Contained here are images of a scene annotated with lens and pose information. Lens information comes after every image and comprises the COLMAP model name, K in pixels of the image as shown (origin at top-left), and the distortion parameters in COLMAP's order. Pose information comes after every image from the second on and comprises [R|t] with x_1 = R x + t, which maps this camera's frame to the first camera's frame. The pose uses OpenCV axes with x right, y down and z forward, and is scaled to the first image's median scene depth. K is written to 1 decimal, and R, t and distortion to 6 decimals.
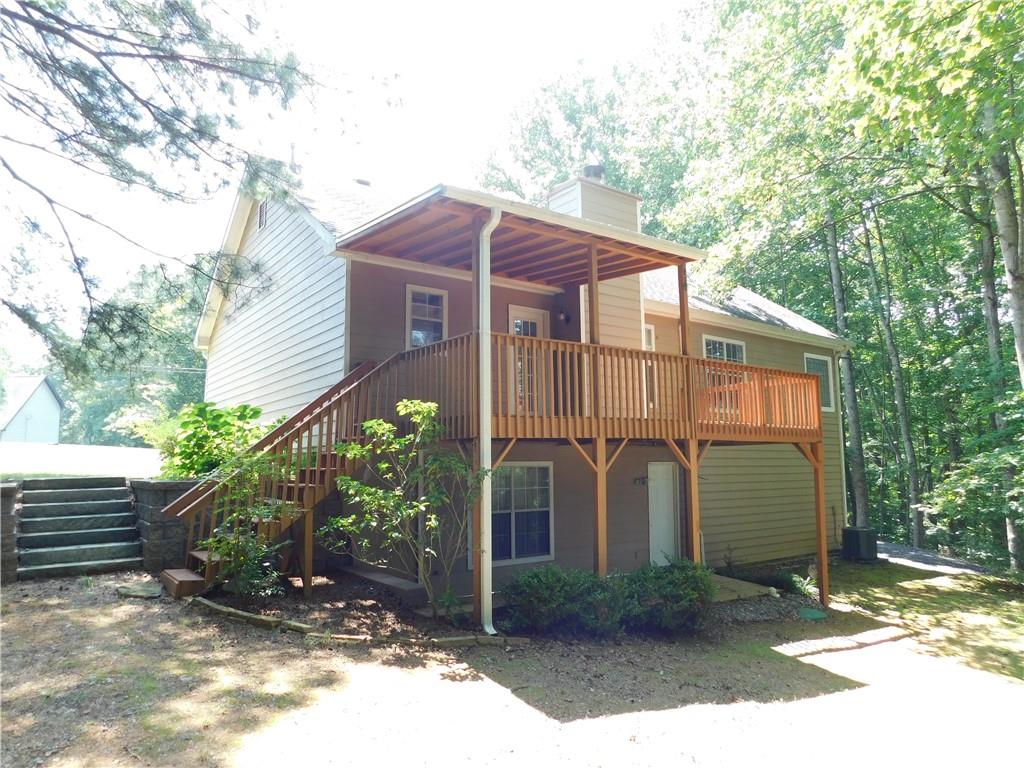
lens RADIAL K [[674.4, 0, 512.0], [0, 674.4, 384.0], [0, 0, 1]] dist [-0.080152, 0.073870]
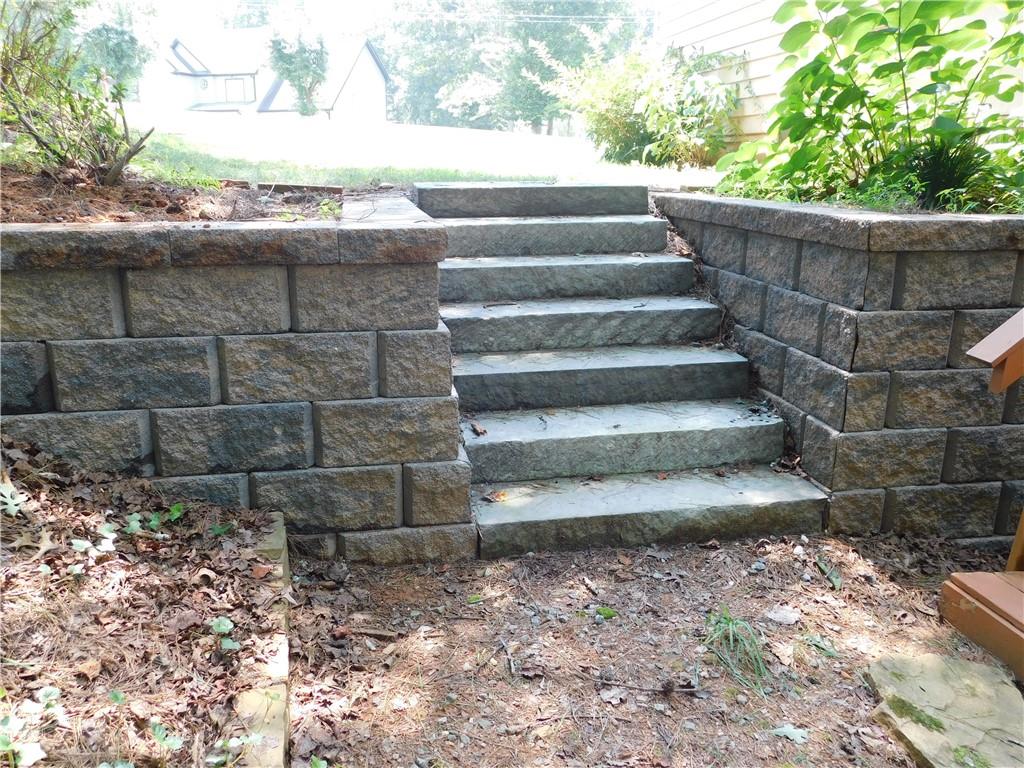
lens RADIAL K [[836.9, 0, 512.0], [0, 836.9, 384.0], [0, 0, 1]] dist [-0.001984, -0.003663]
pose [[0.899783, 0.134296, -0.415156, -0.071938], [0.030129, 0.930064, 0.366160, 0.011516], [0.435296, -0.341973, 0.832810, 0.088243]]
